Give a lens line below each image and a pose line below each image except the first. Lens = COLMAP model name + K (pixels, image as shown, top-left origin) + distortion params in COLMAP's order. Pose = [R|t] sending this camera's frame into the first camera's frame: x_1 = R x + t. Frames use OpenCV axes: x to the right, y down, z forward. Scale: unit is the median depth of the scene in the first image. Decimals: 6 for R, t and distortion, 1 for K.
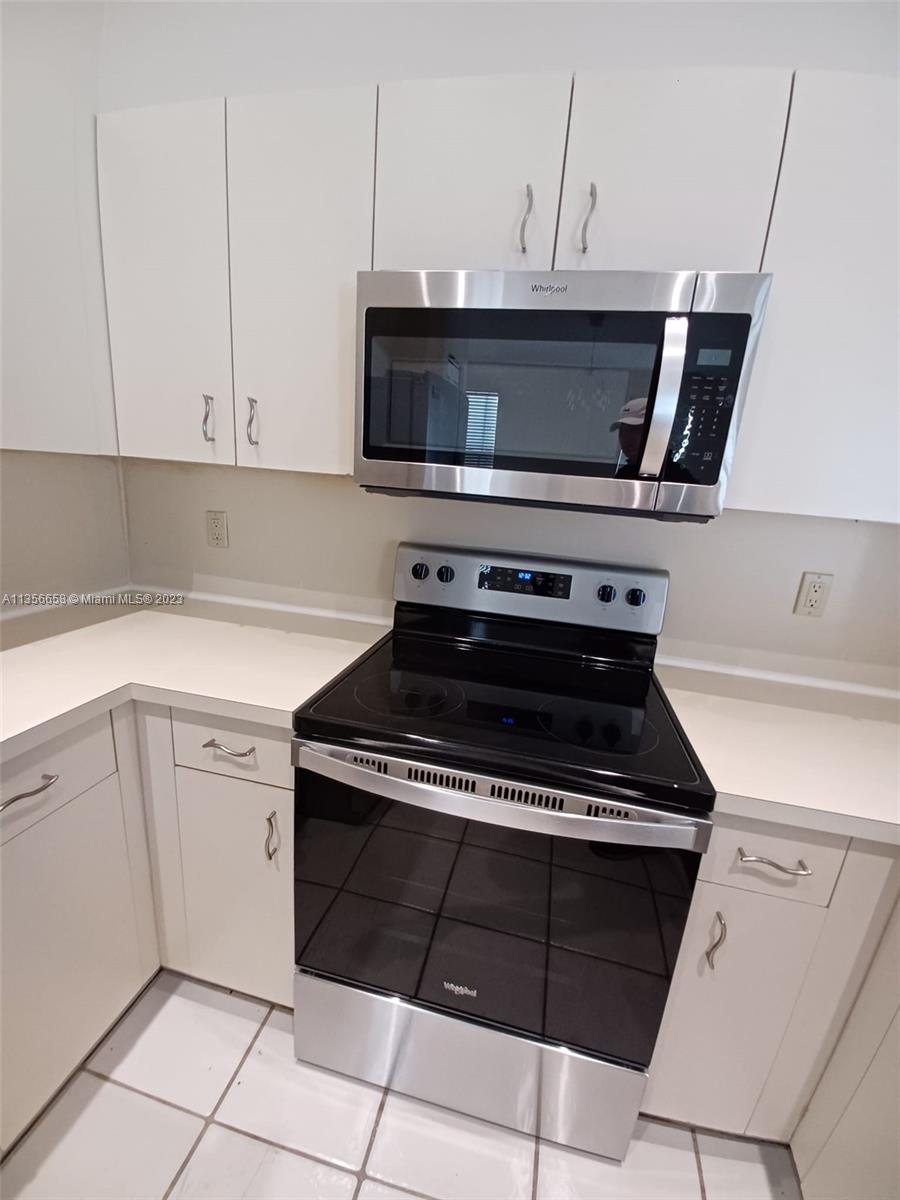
lens RADIAL K [[481.6, 0, 449.5], [0, 481.6, 599.8], [0, 0, 1]] dist [-0.003154, -0.000221]
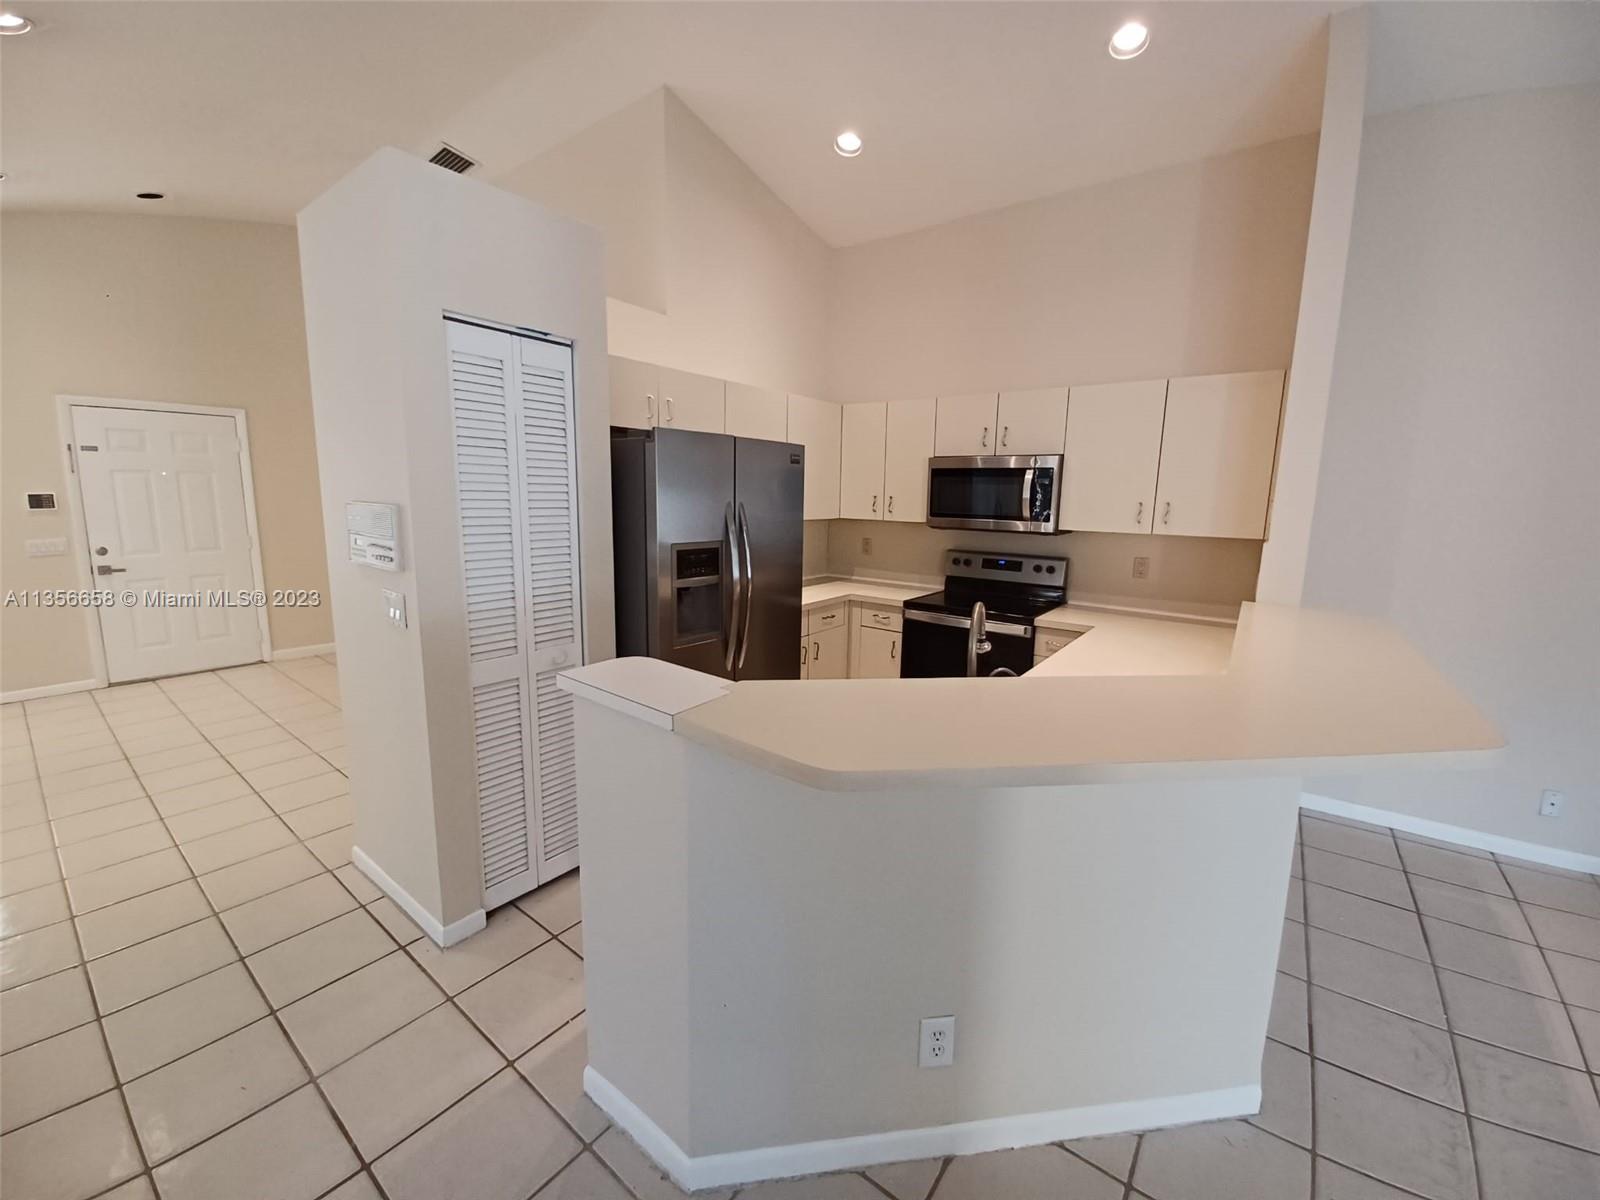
lens RADIAL K [[642.1, 0, 795.2], [0, 642.1, 590.8], [0, 0, 1]] dist [-0.003154, -0.000221]
pose [[0.907017, 0.004014, -0.421075, 0.603254], [-0.052939, 0.993108, -0.104567, 0.499031], [0.417753, 0.117136, 0.900978, -2.329493]]
